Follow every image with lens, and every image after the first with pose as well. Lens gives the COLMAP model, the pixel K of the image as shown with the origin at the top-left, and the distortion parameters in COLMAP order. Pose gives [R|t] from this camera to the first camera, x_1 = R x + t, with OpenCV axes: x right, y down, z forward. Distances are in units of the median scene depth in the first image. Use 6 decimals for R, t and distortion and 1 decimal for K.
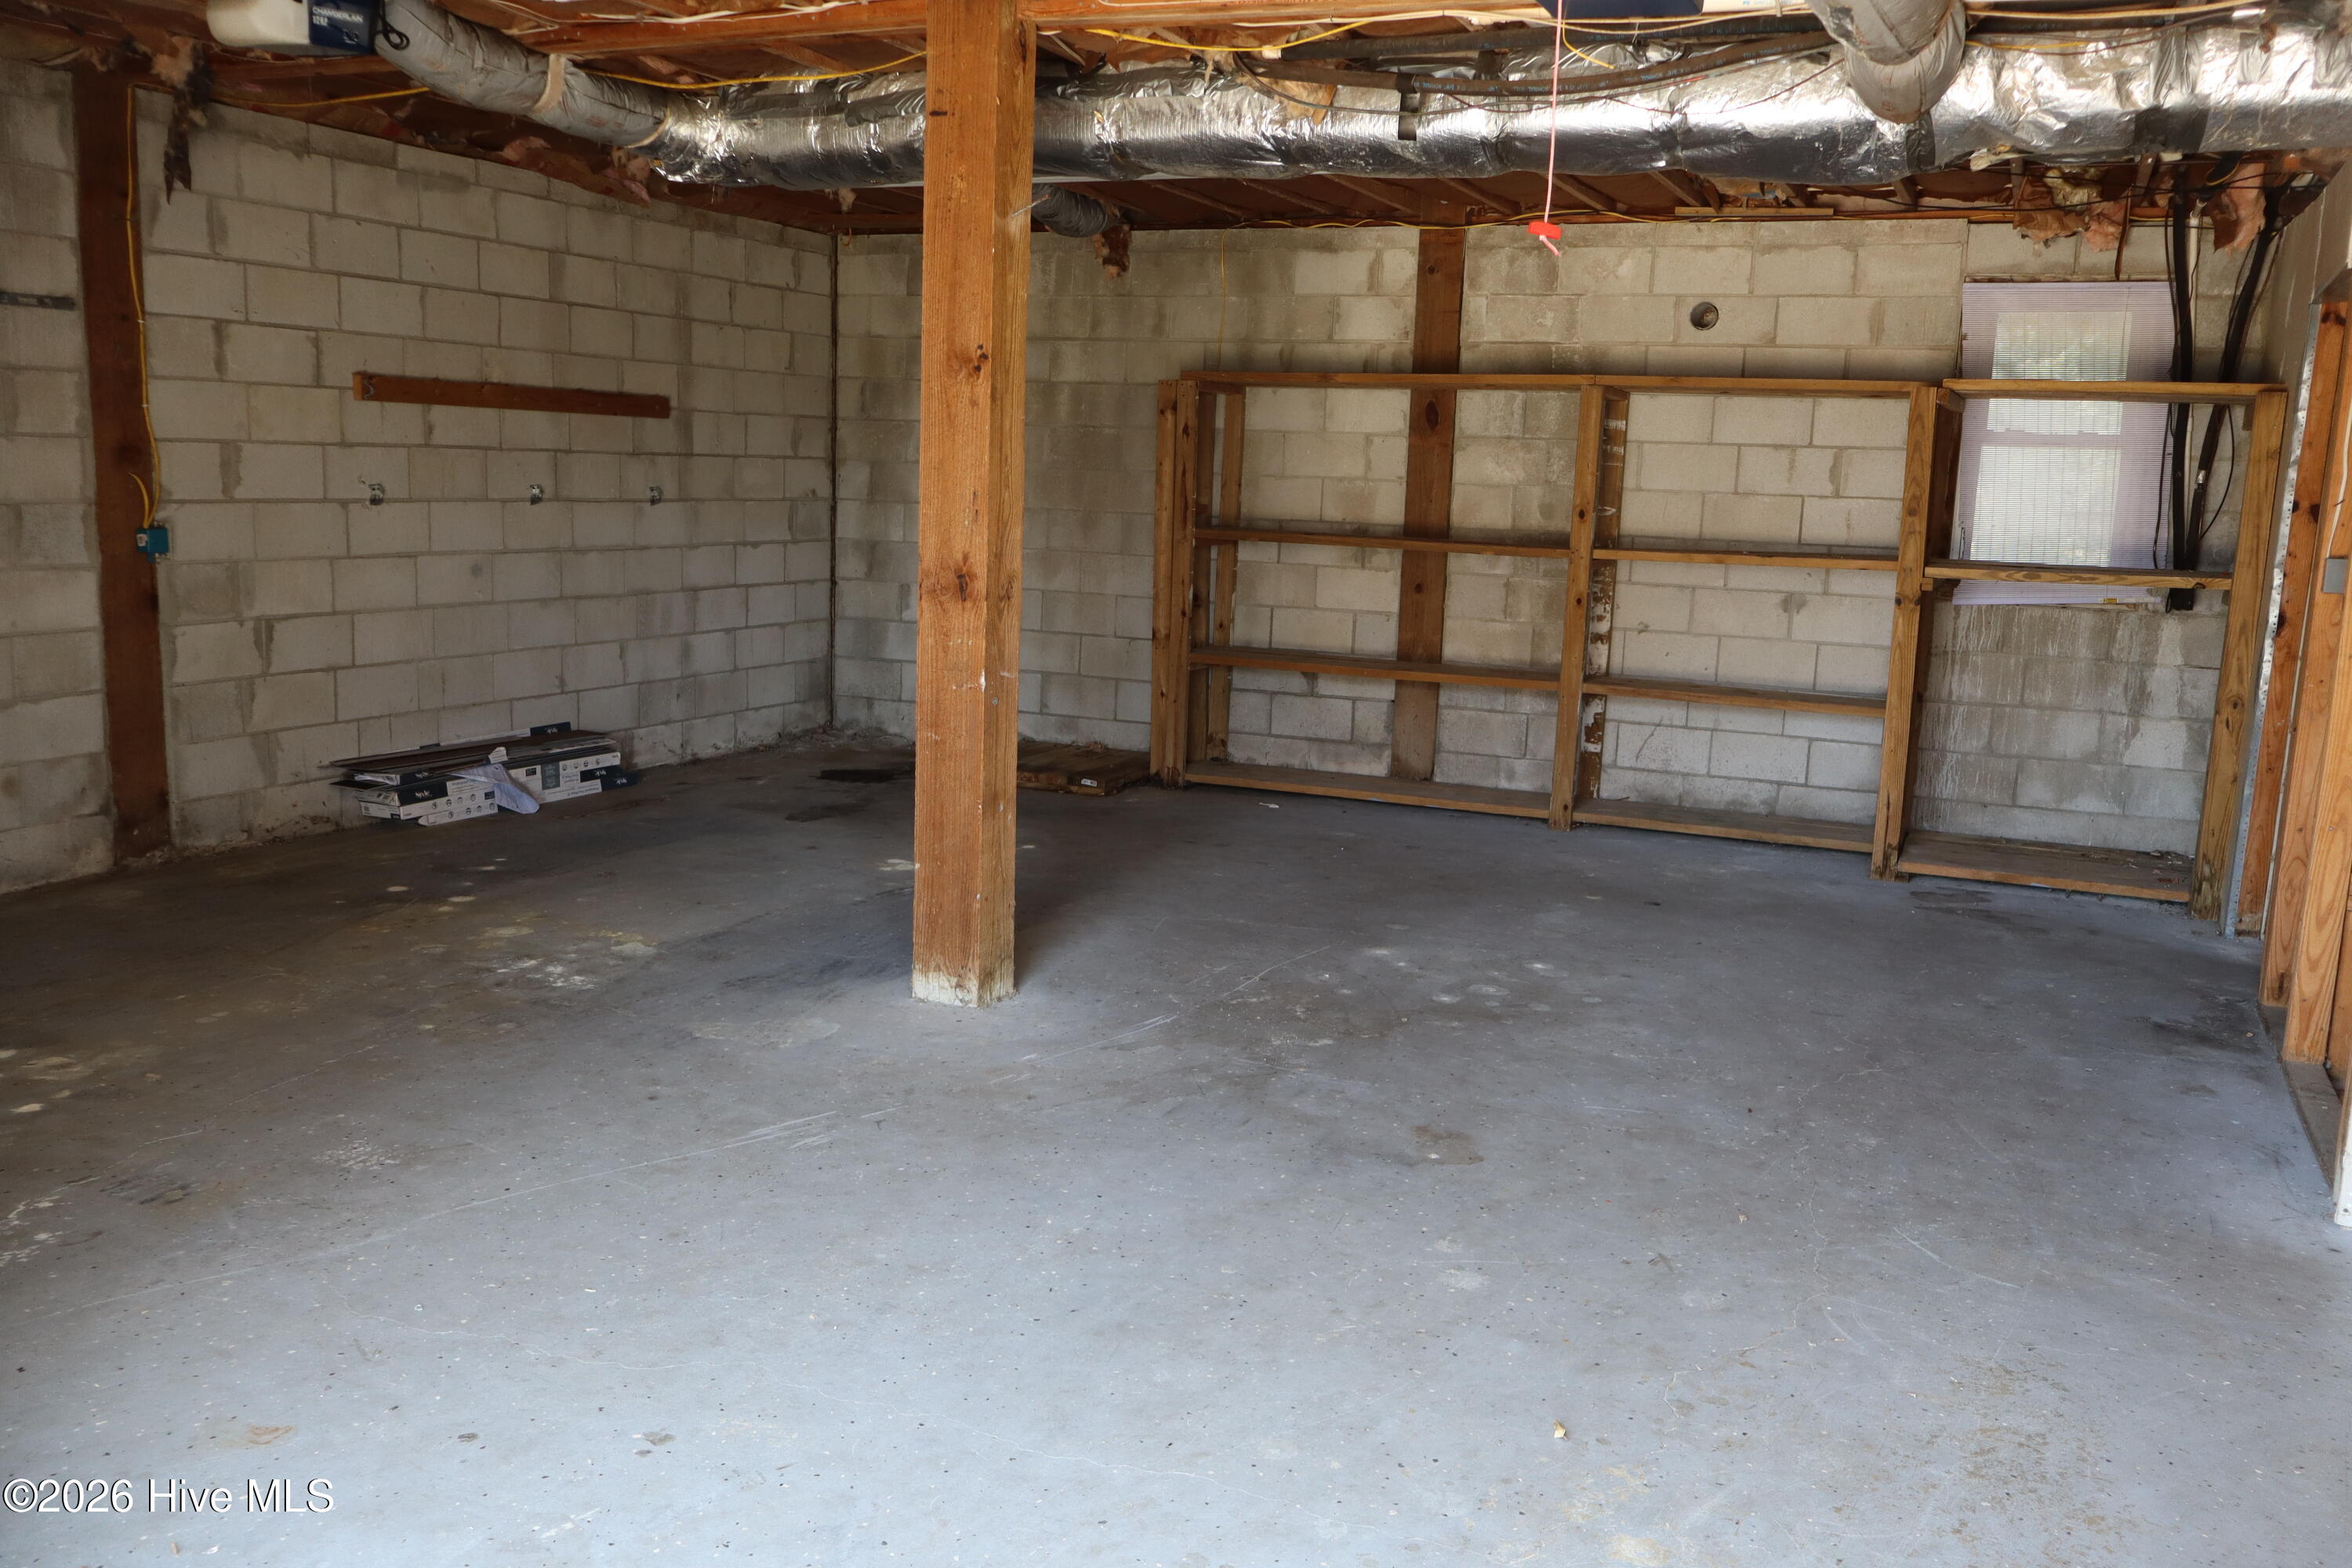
lens RADIAL K [[1962.4, 0, 1175.7], [0, 1962.4, 784.5], [0, 0, 1]] dist [-0.012922, 0.002990]
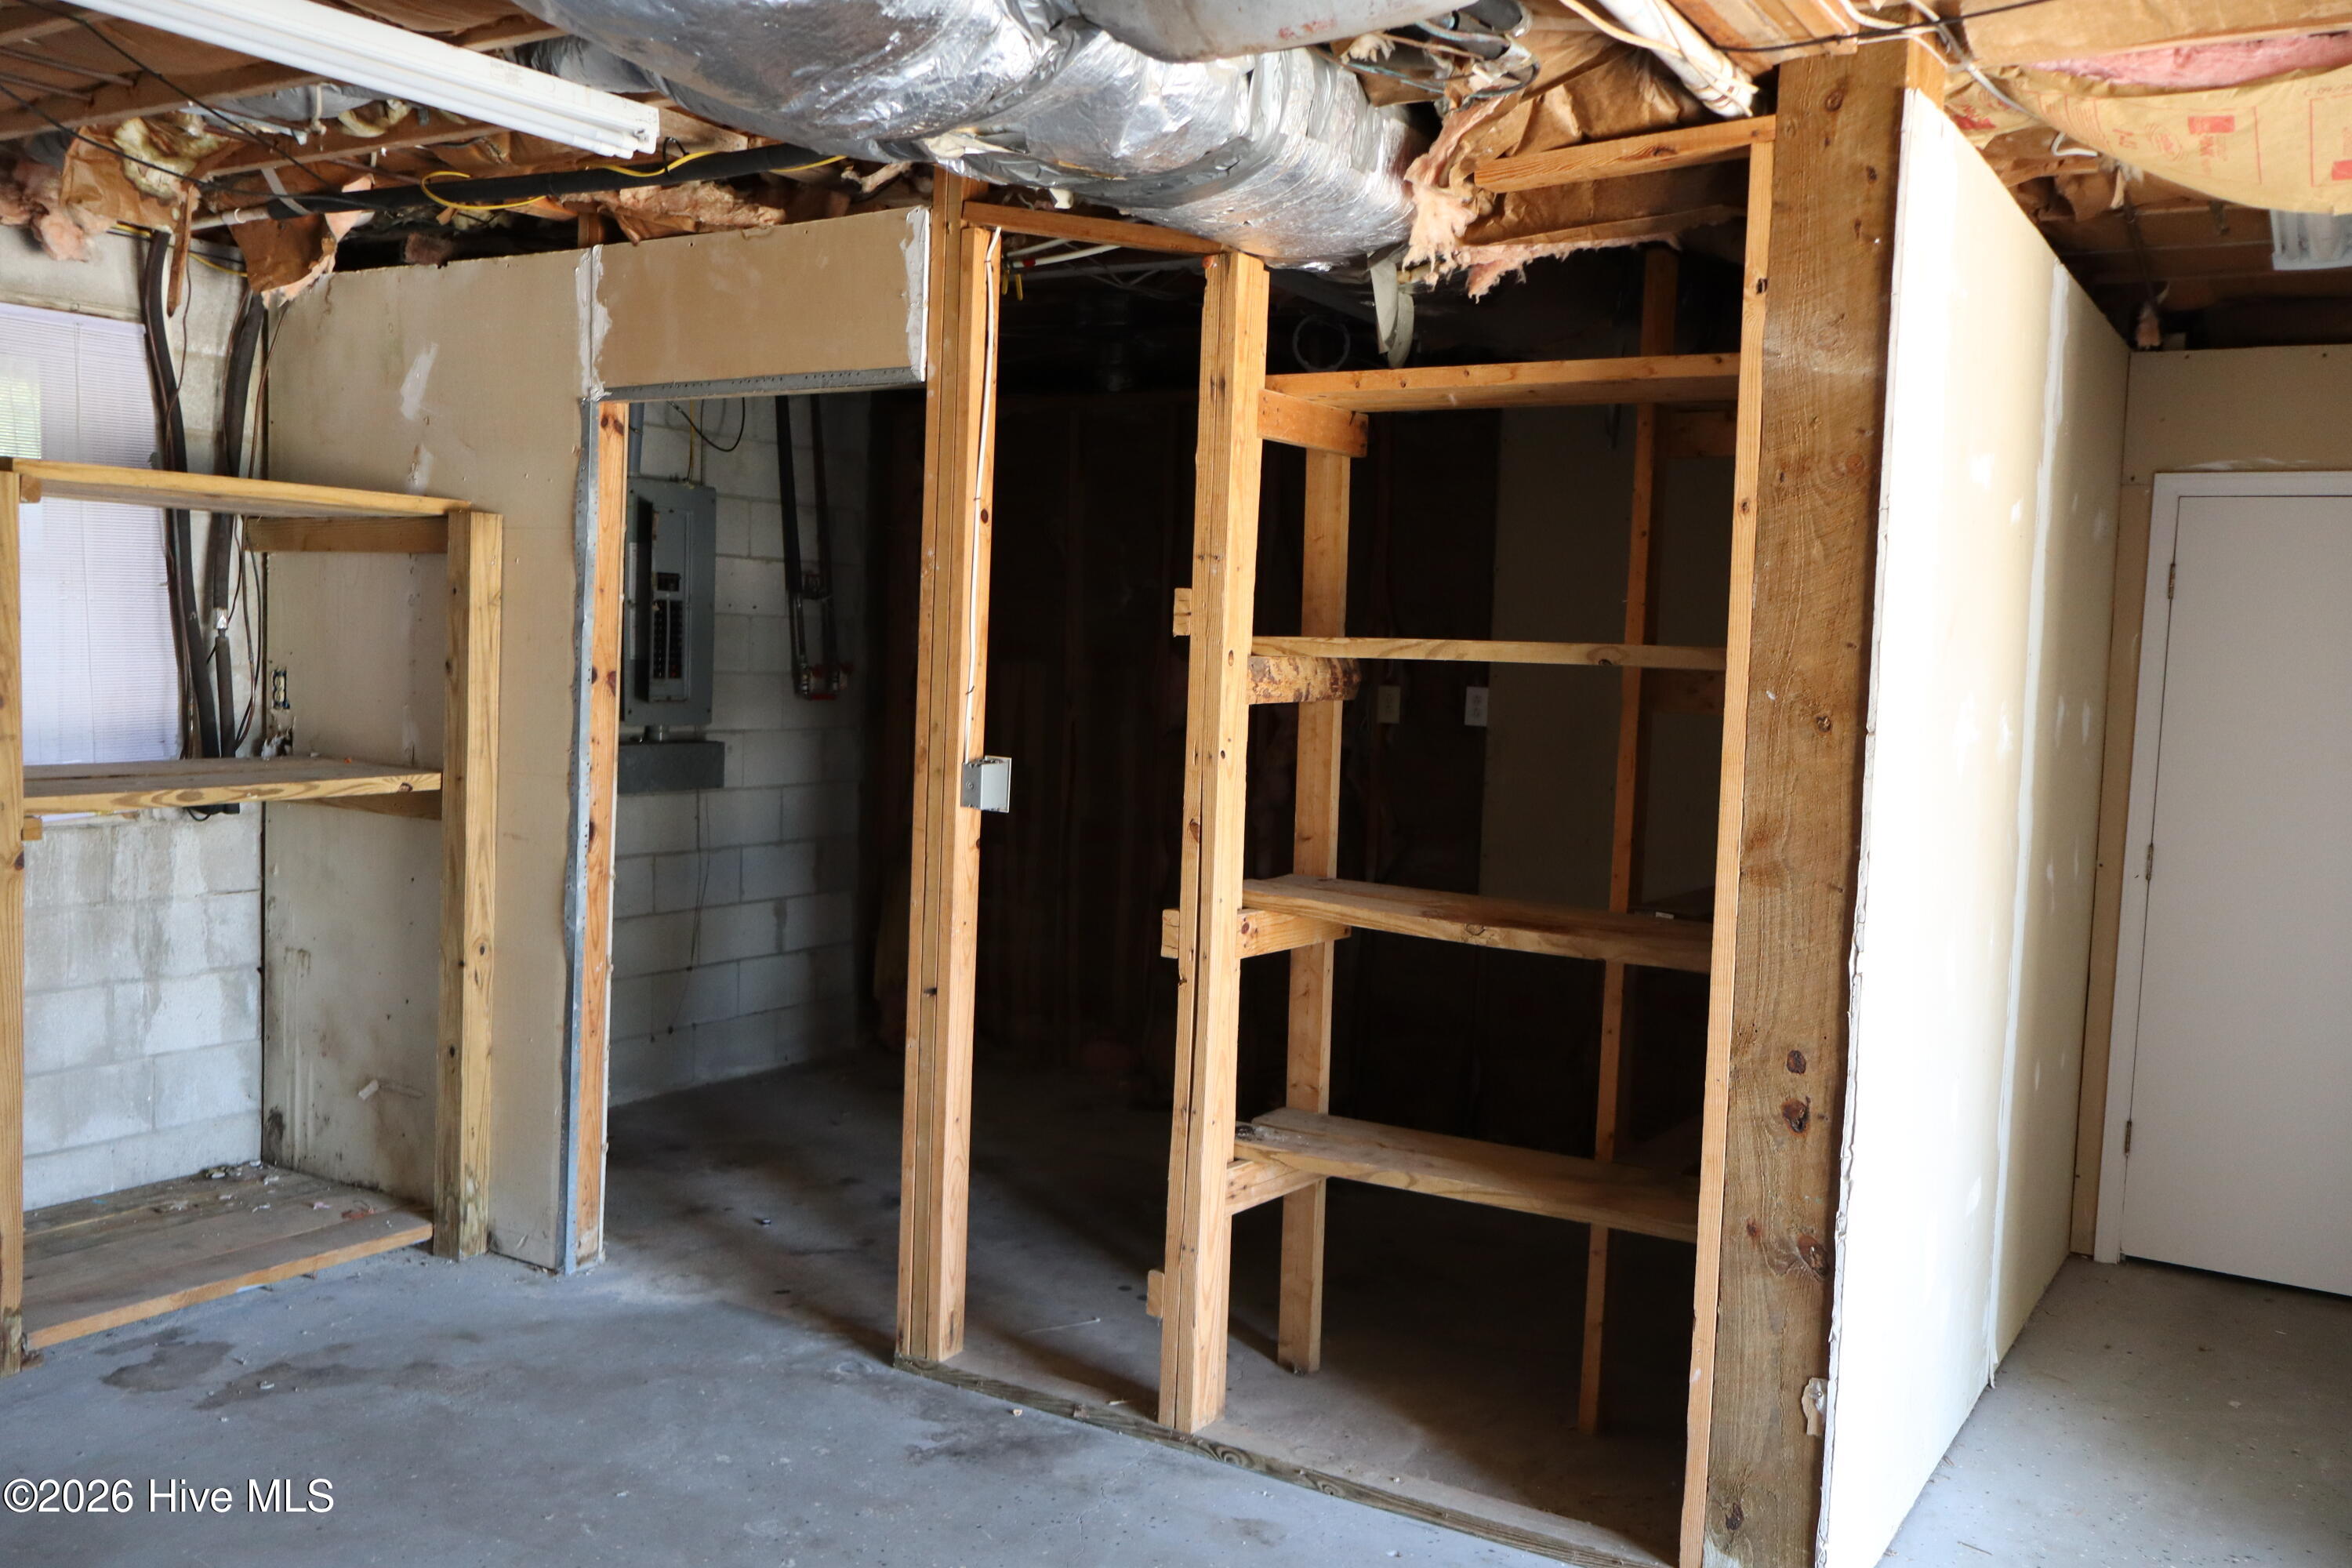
lens RADIAL K [[1962.4, 0, 1176.8], [0, 1962.4, 790.0], [0, 0, 1]] dist [-0.012922, 0.002990]
pose [[0.138625, -0.104369, 0.984830, -0.101700], [0.125793, 0.988232, 0.087023, -0.112246], [-0.982323, 0.111821, 0.150123, 0.559982]]
